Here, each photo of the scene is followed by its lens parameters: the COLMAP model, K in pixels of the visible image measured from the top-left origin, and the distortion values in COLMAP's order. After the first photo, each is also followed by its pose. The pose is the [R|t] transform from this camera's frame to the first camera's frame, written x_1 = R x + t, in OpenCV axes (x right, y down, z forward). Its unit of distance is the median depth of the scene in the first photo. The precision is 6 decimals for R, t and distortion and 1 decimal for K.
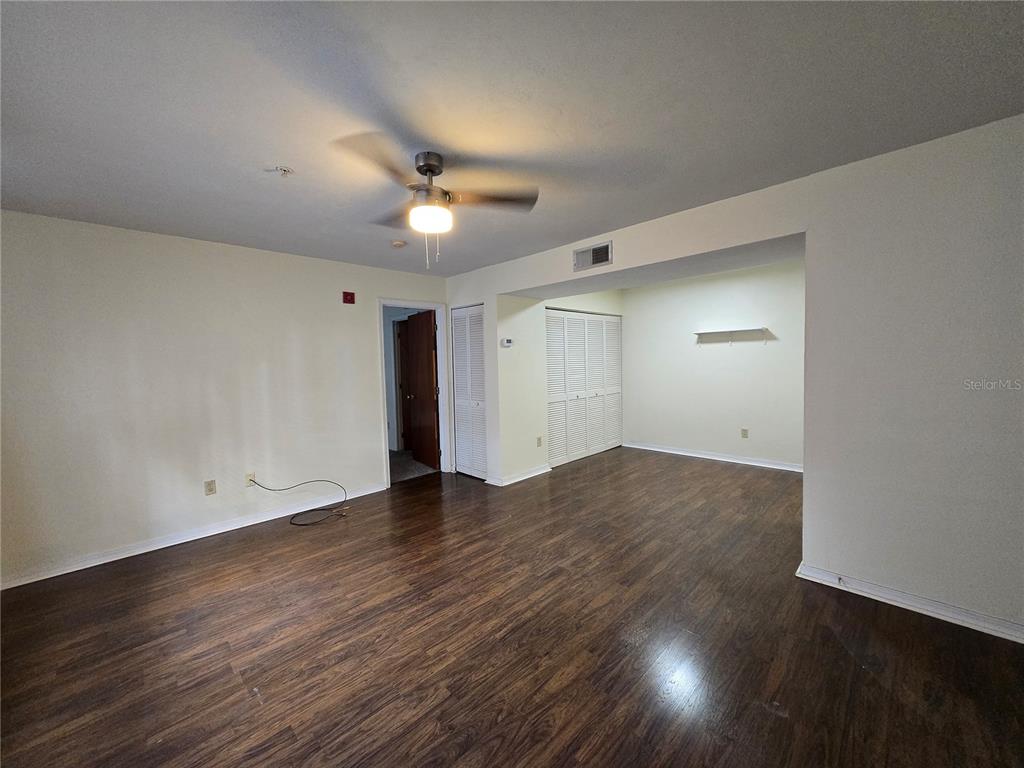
lens RADIAL K [[400.4, 0, 512.2], [0, 400.4, 382.1], [0, 0, 1]] dist [0.009015, -0.002210]
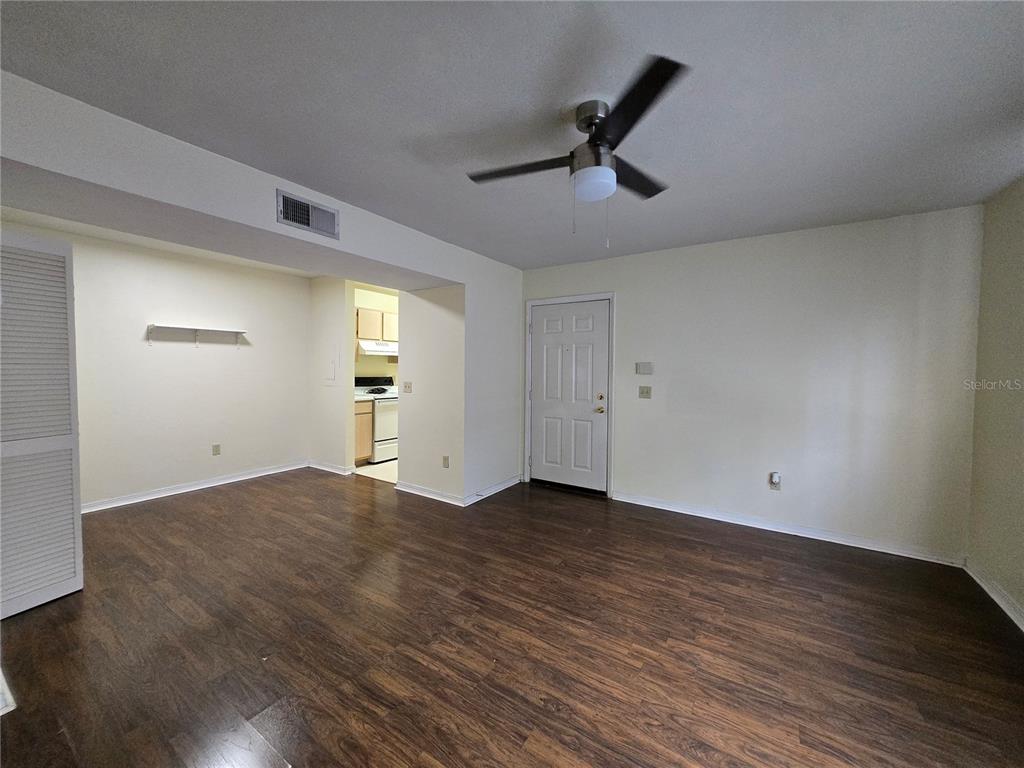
lens RADIAL K [[400.4, 0, 511.2], [0, 400.4, 387.2], [0, 0, 1]] dist [0.009015, -0.002210]
pose [[-0.206774, -0.033022, 0.977831, -0.895045], [0.047721, 0.997900, 0.043791, -0.032779], [-0.977224, 0.055718, -0.204764, 1.238719]]
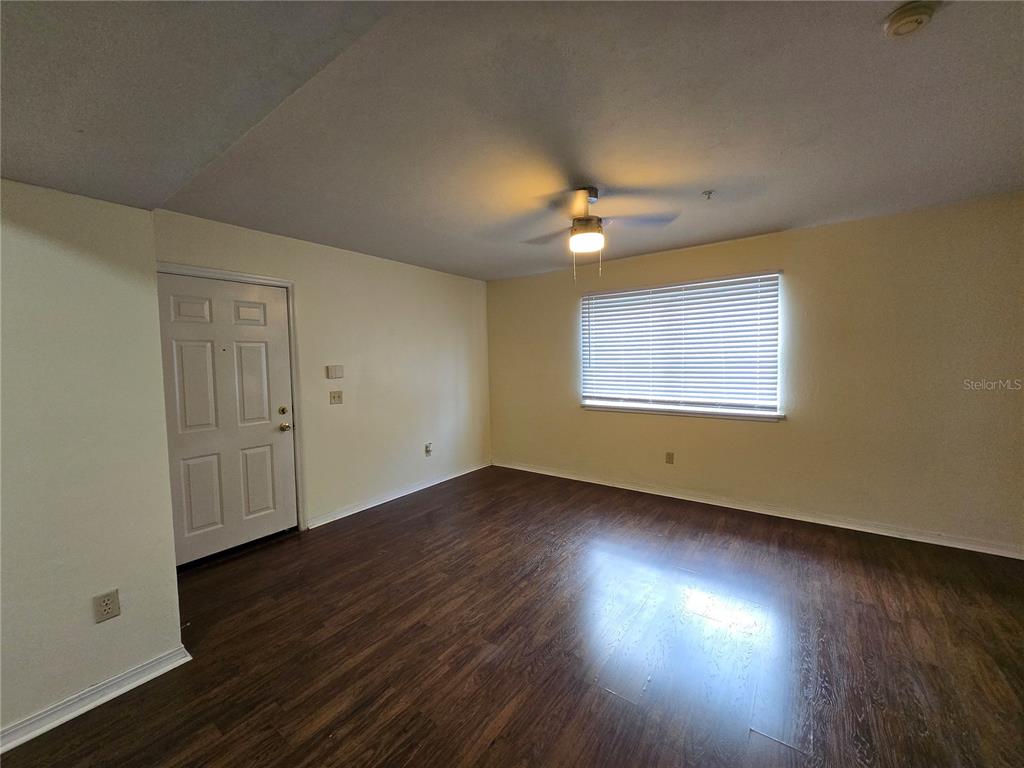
lens RADIAL K [[400.4, 0, 509.5], [0, 400.4, 378.0], [0, 0, 1]] dist [0.009015, -0.002210]
pose [[-0.987398, 0.052298, -0.149368, 0.211329], [0.037389, 0.994190, 0.100934, -0.121803], [0.153779, 0.094077, -0.983617, 2.008340]]
